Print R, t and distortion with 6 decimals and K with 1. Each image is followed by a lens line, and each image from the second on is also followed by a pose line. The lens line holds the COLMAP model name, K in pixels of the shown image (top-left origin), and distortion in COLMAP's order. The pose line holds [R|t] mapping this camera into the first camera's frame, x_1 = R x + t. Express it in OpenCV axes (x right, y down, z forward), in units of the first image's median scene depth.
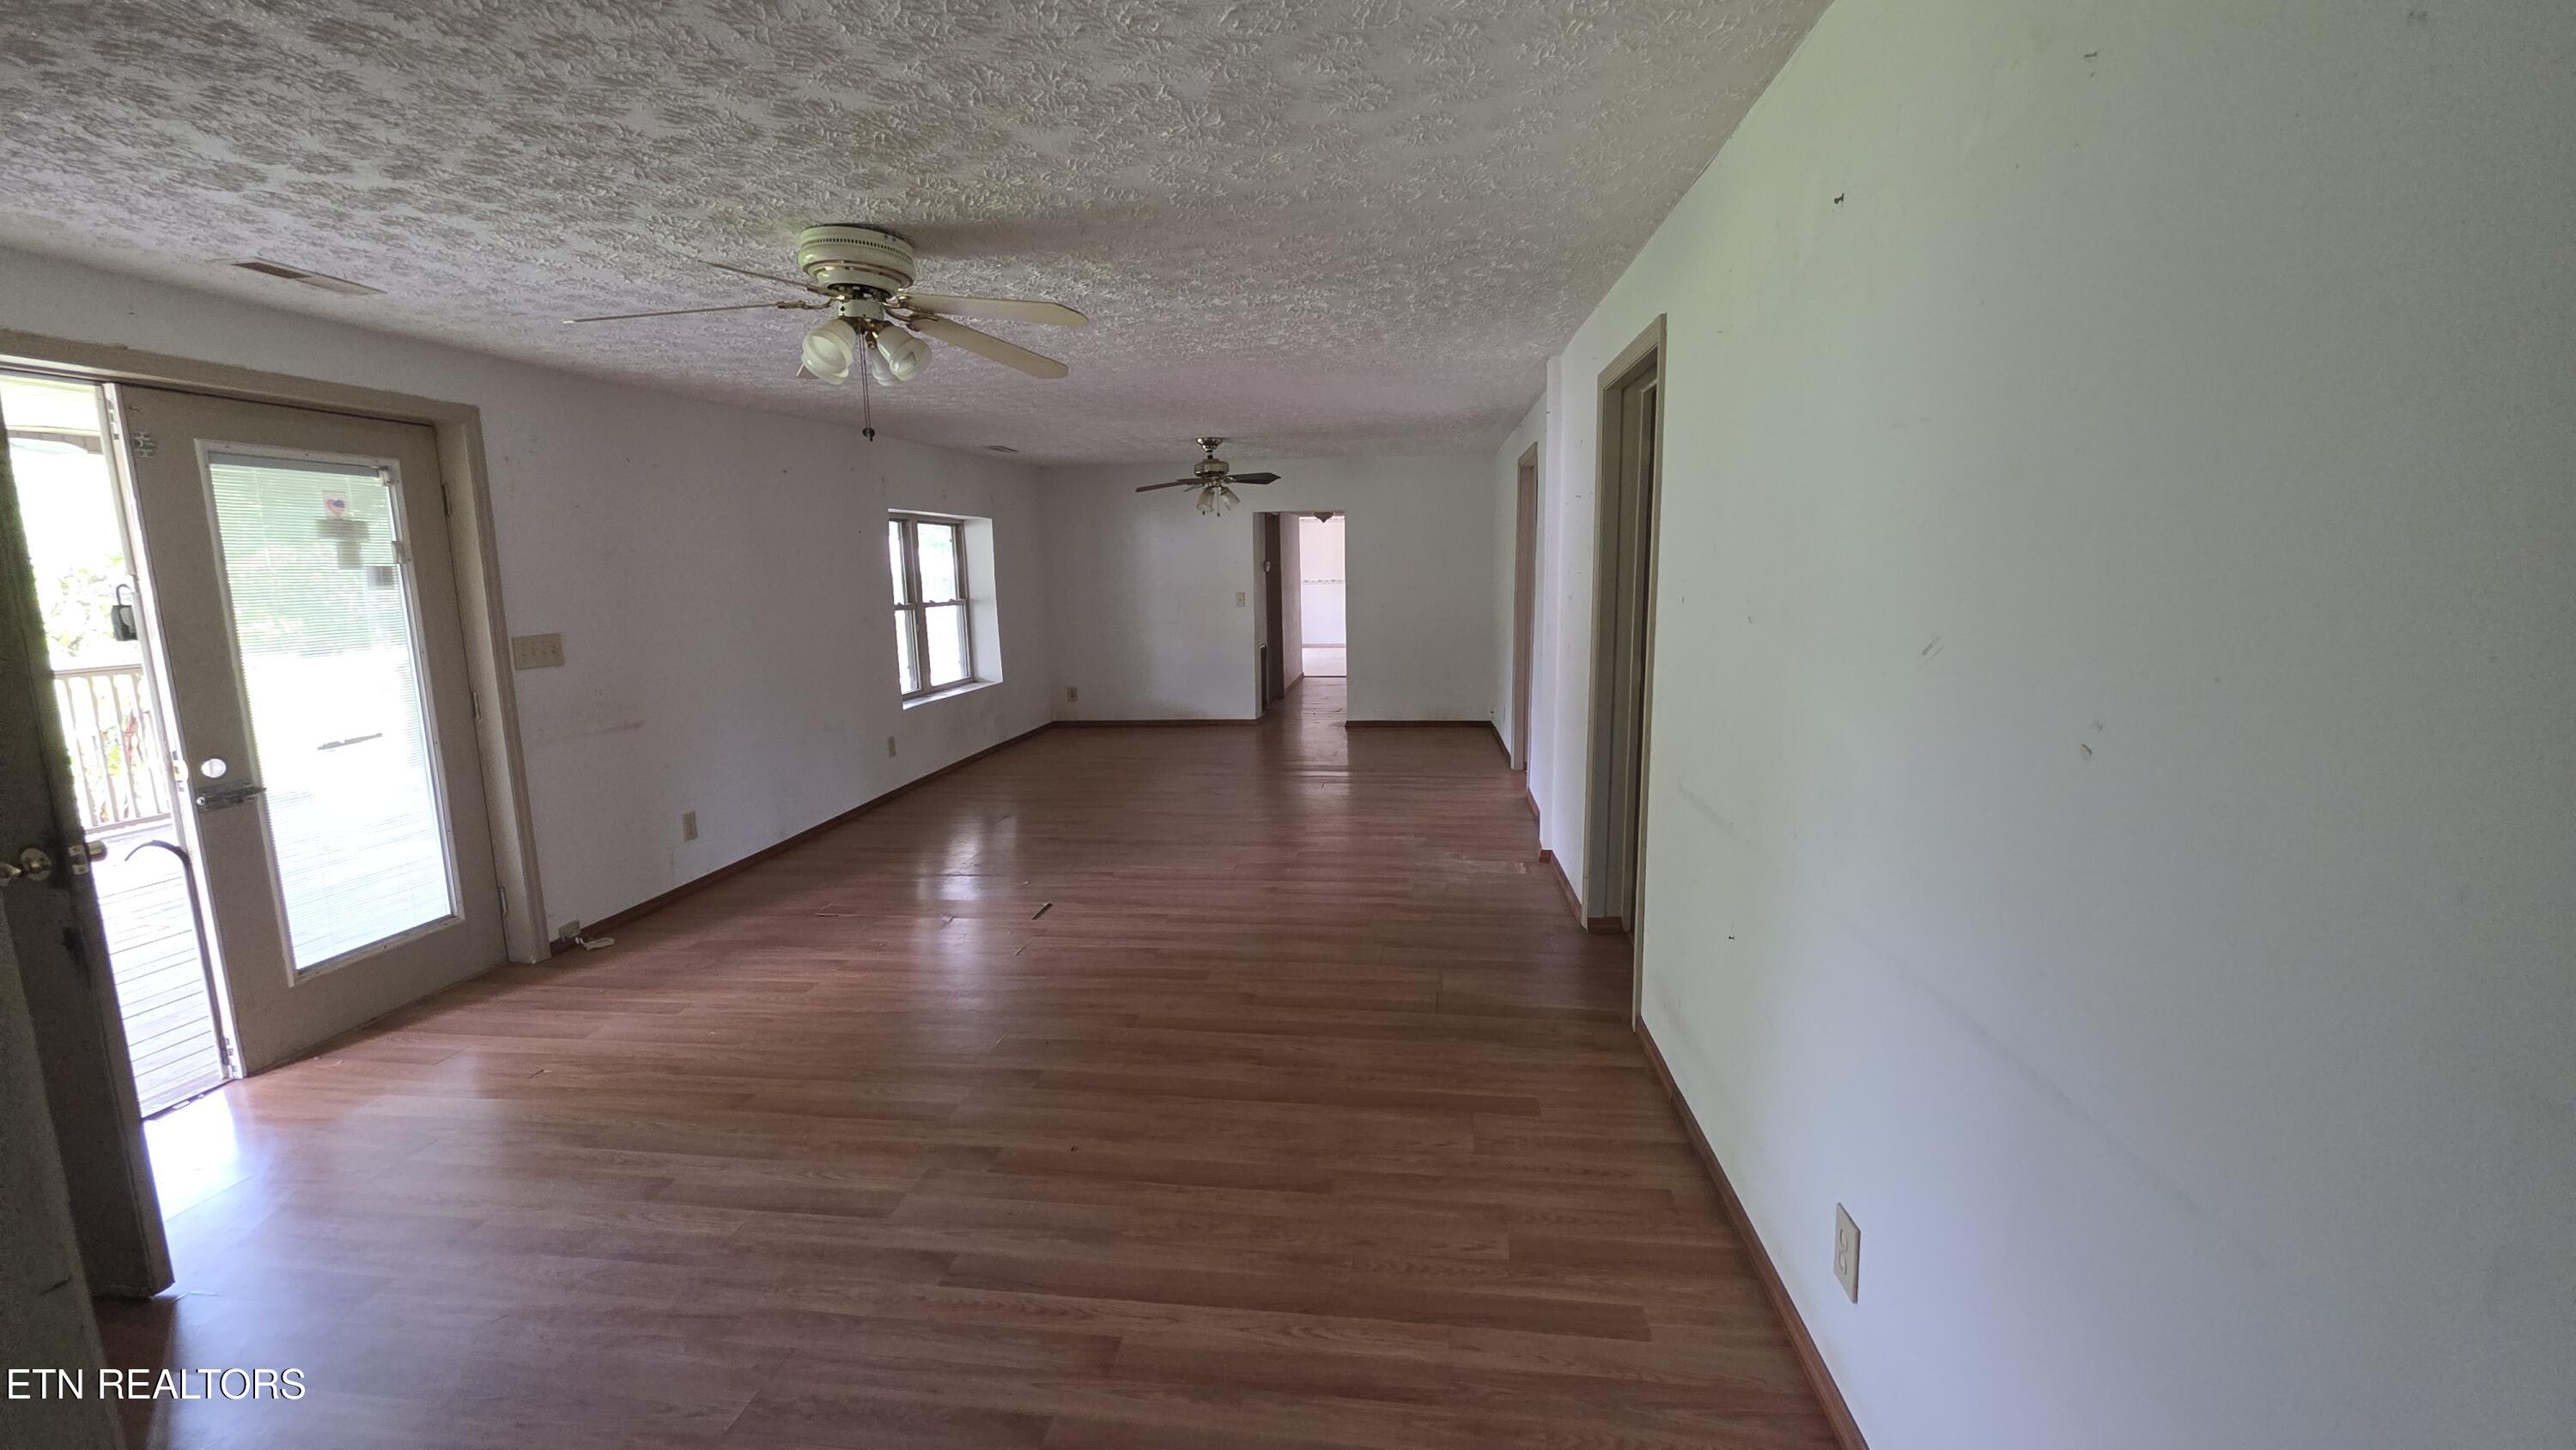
lens RADIAL K [[1022.6, 0, 1284.2], [0, 1022.6, 714.2], [0, 0, 1]] dist [0.011224, -0.000425]
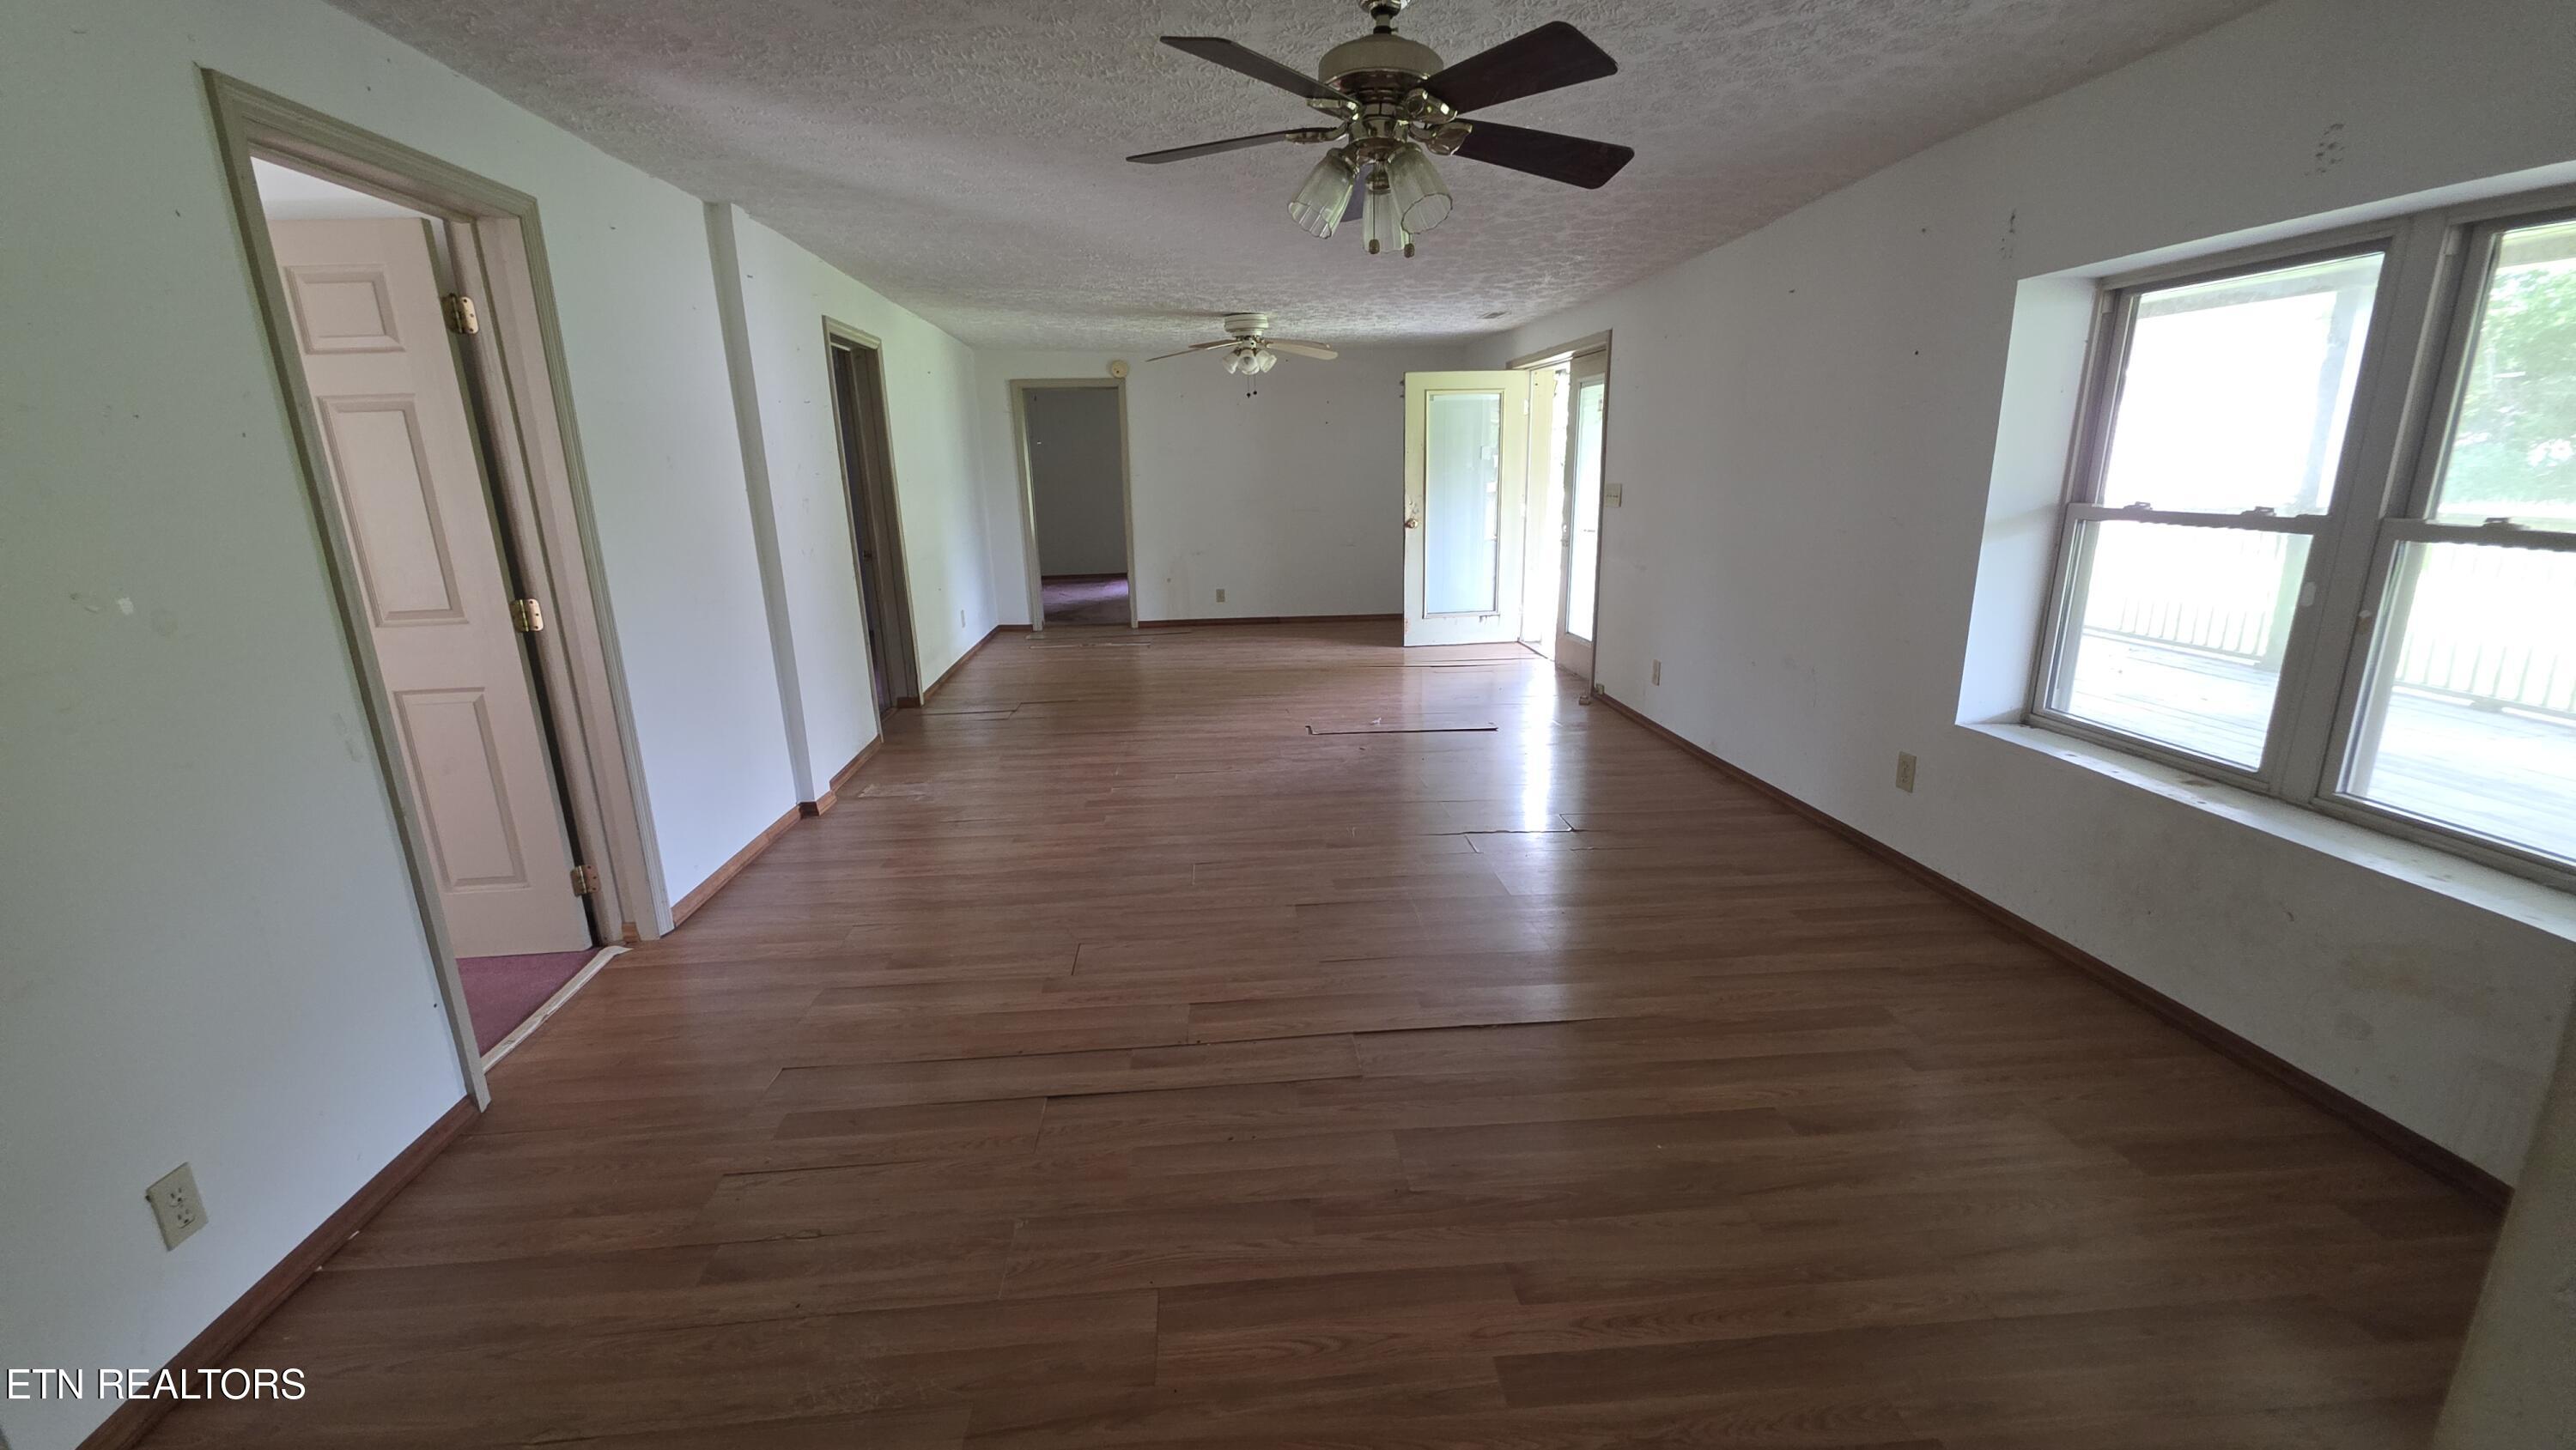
lens RADIAL K [[1022.6, 0, 1284.2], [0, 1022.6, 714.2], [0, 0, 1]] dist [0.011224, -0.000425]
pose [[-0.970763, 0.095126, -0.220385, 0.059963], [0.002184, 0.921585, 0.388170, -0.274919], [0.240028, 0.376340, -0.894849, 1.874713]]
